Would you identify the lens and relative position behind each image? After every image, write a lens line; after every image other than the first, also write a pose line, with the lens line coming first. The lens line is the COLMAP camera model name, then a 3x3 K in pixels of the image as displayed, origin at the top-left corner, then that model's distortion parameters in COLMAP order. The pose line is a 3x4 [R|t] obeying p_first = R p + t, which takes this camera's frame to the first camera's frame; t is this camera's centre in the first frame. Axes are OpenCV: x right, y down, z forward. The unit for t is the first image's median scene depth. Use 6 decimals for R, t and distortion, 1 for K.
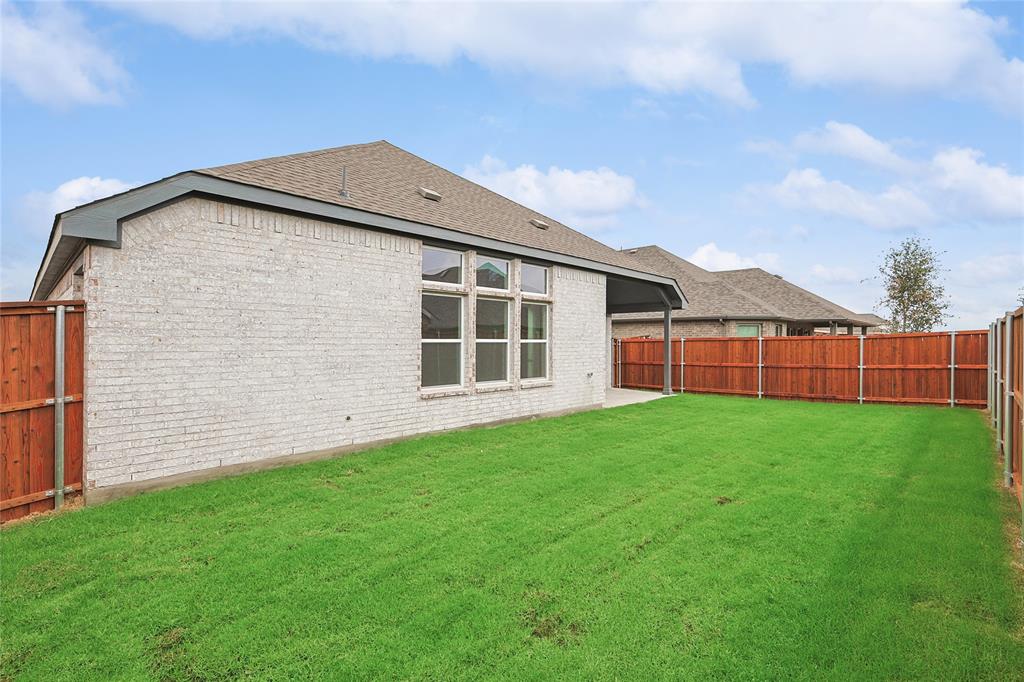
lens RADIAL K [[475.3, 0, 512.7], [0, 475.3, 340.5], [0, 0, 1]] dist [0.000951, 0.001688]
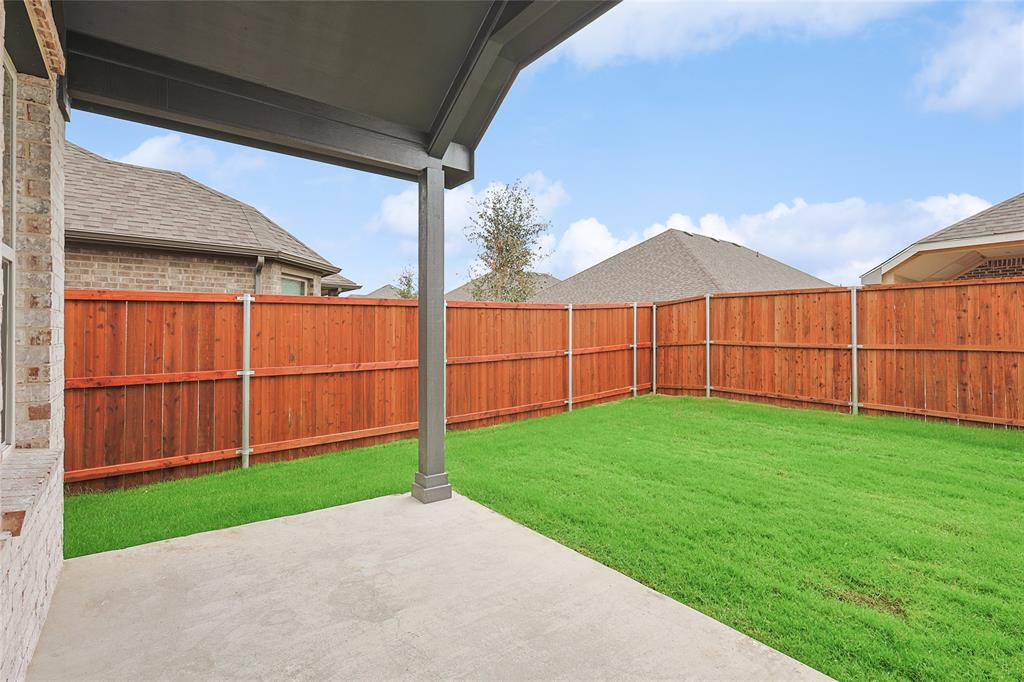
lens RADIAL K [[475.3, 0, 512.5], [0, 475.3, 332.8], [0, 0, 1]] dist [0.000951, 0.001688]
pose [[0.139230, -0.002652, 0.990257, 0.078067], [0.002978, 0.999993, 0.002260, 0.024109], [-0.990256, 0.002634, 0.139237, 0.895603]]
